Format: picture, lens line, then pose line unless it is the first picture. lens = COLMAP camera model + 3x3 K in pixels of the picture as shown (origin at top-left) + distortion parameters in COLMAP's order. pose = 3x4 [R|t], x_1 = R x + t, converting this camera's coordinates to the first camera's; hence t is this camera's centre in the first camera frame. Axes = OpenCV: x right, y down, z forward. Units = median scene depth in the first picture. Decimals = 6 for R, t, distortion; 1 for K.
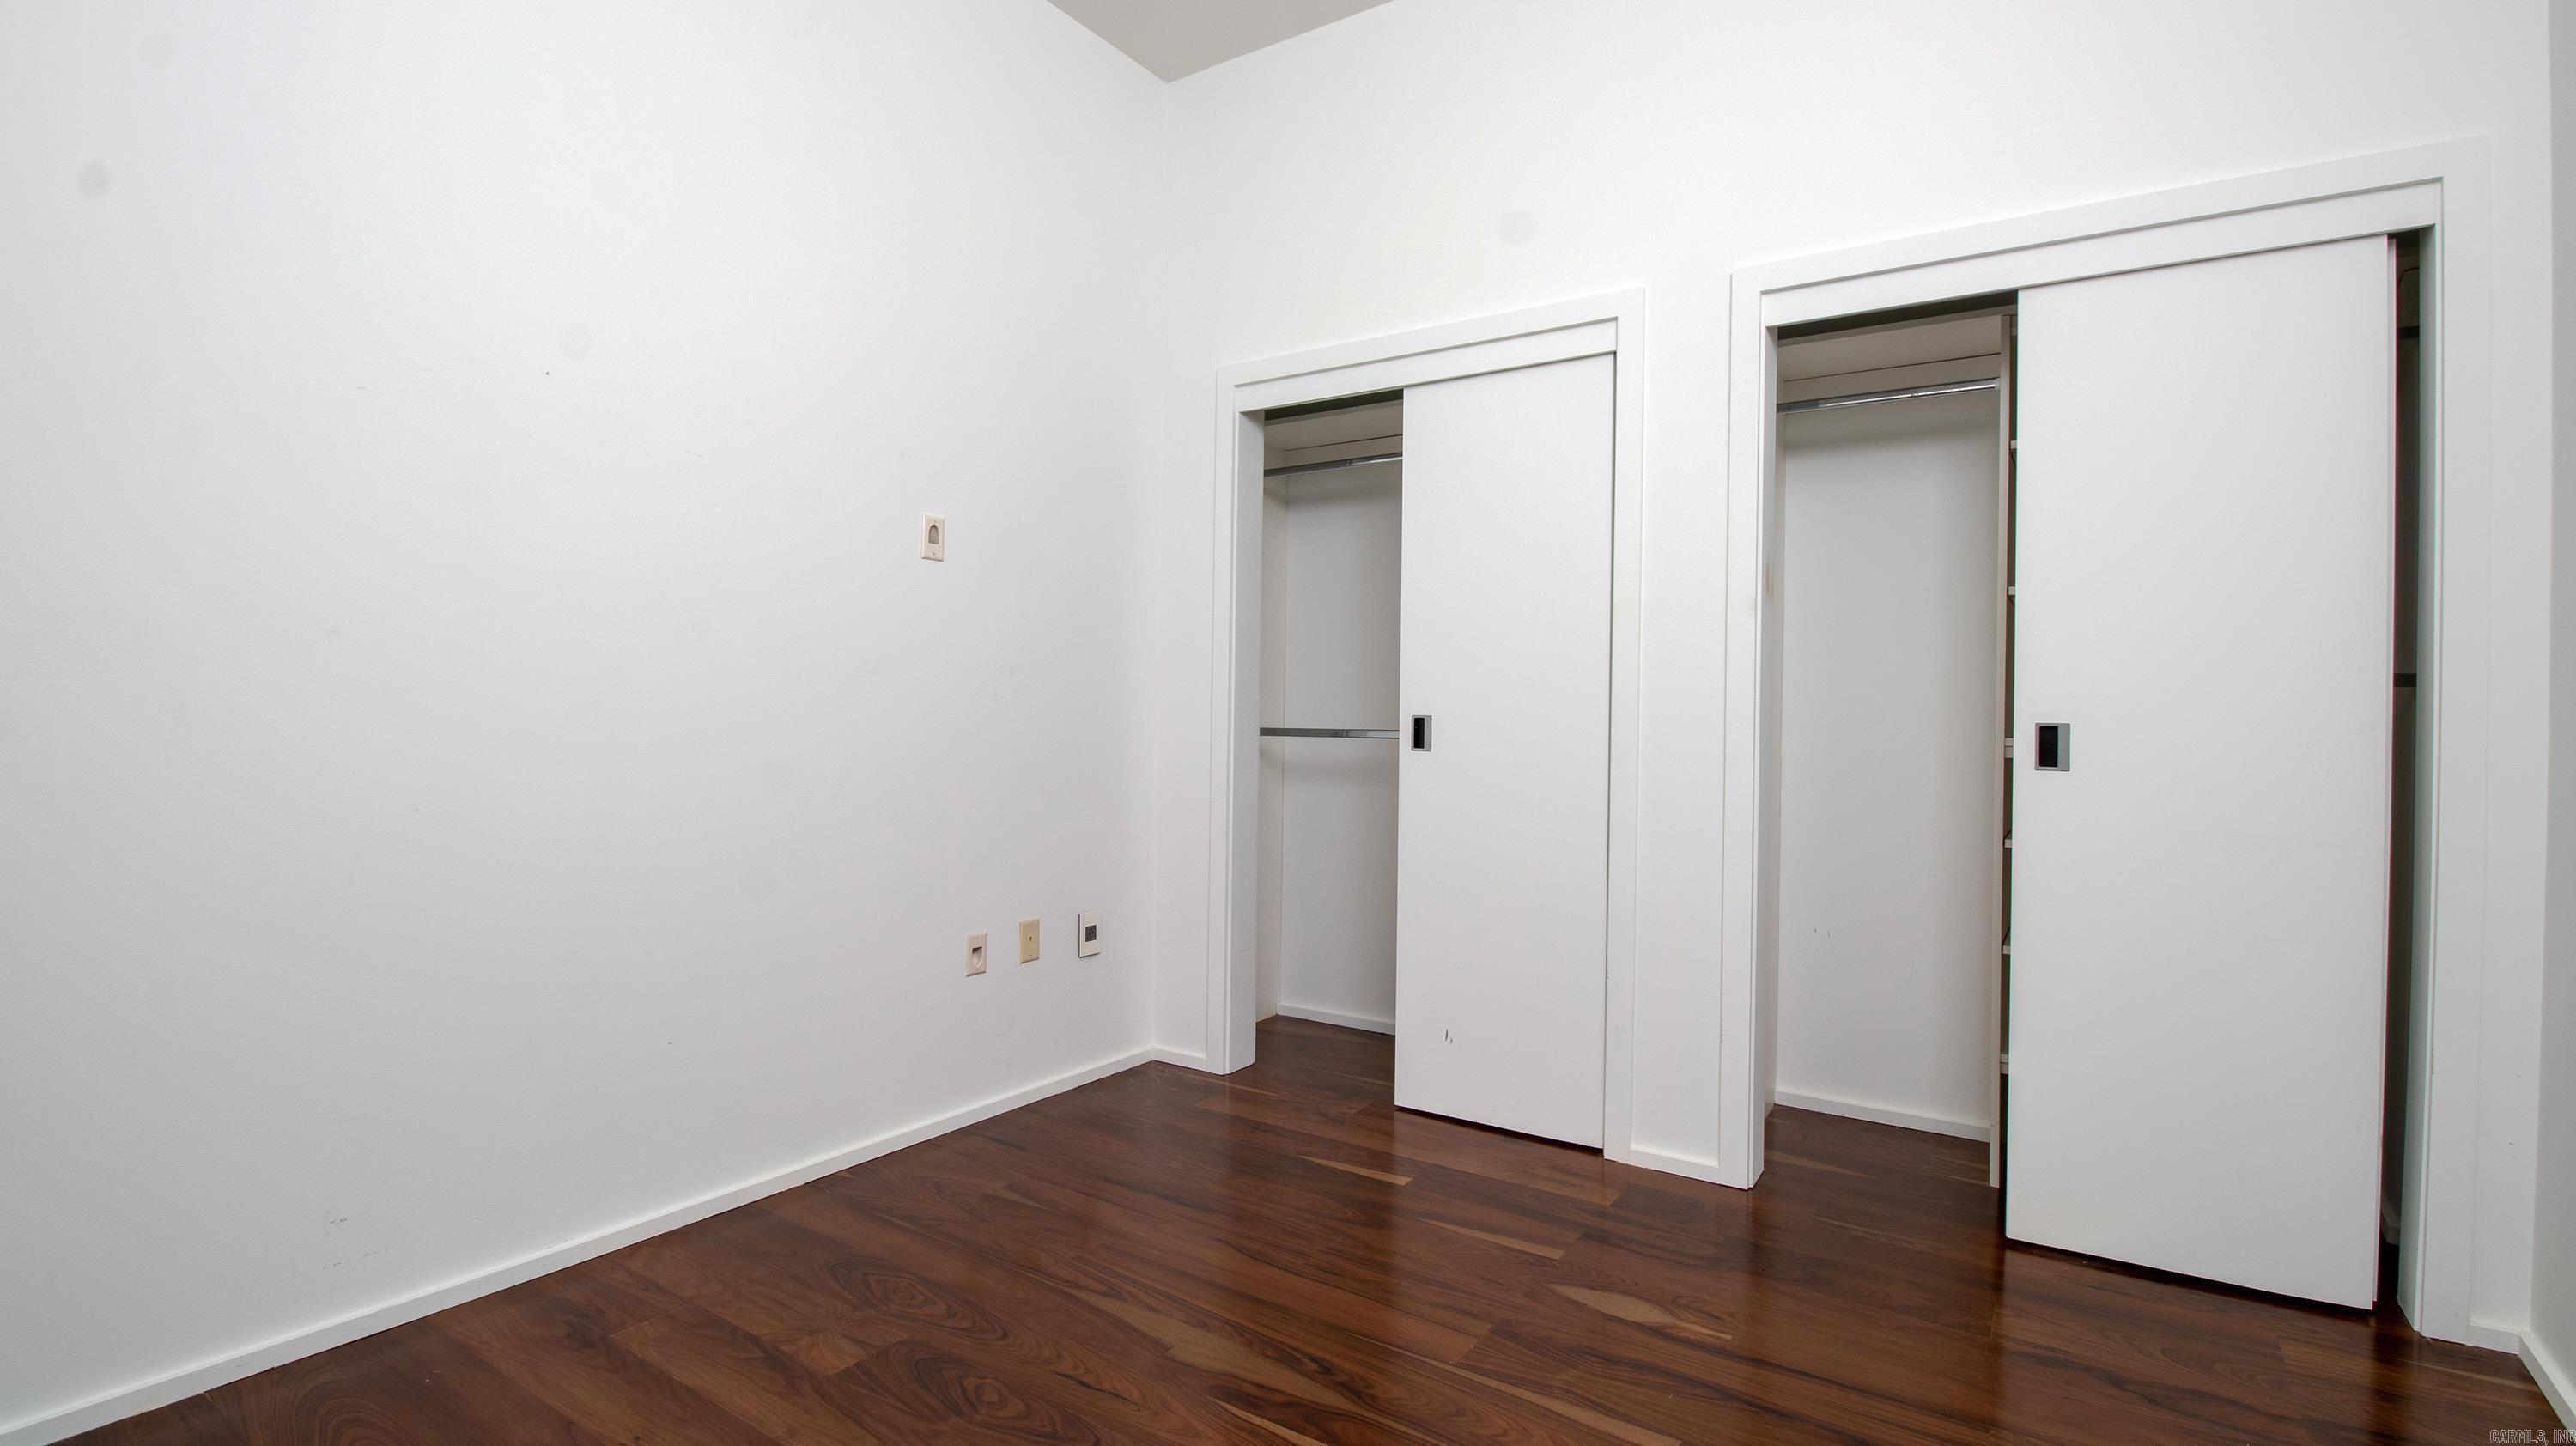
lens RADIAL K [[1118.4, 0, 1288.0], [0, 1118.4, 723.0], [0, 0, 1]] dist [-0.000470, -0.000067]
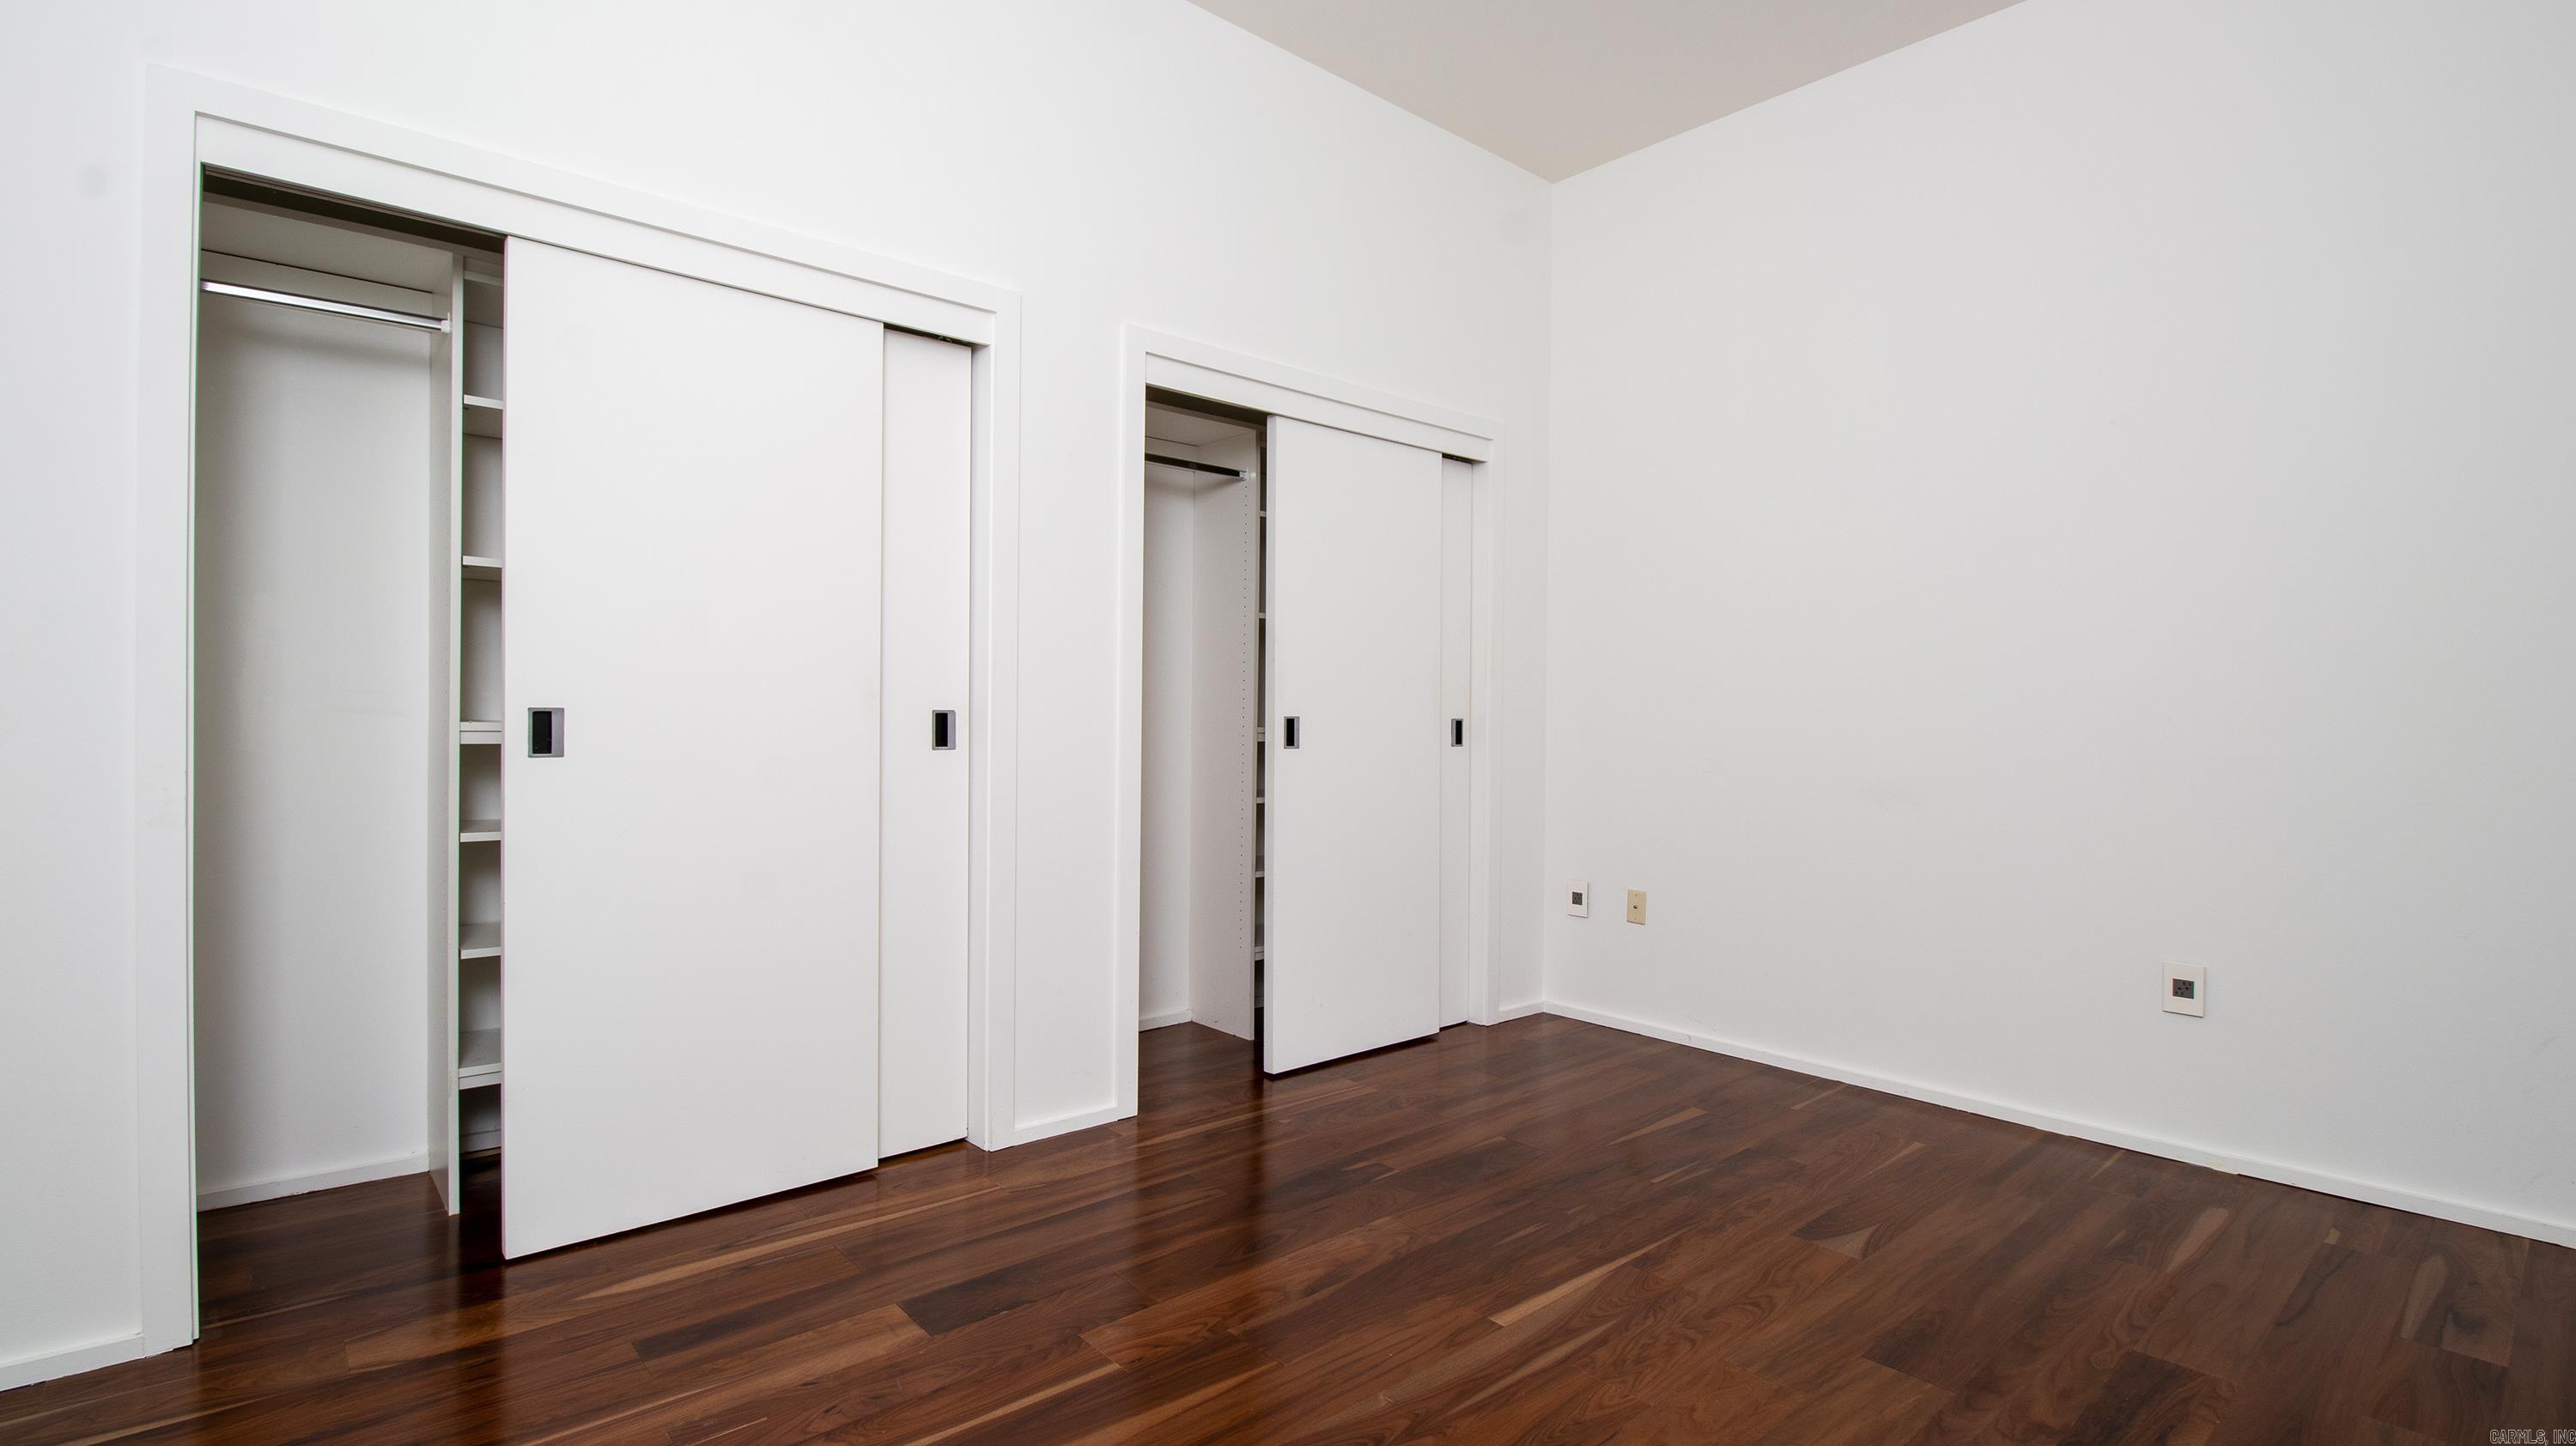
lens RADIAL K [[1193.8, 0, 1301.5], [0, 1193.8, 717.6], [0, 0, 1]] dist [0.000541, -0.013166]
pose [[0.283321, -0.007848, 0.958993, -0.810444], [-0.001851, 0.999960, 0.008730, -0.012769], [-0.959023, -0.004248, 0.283295, 0.521989]]
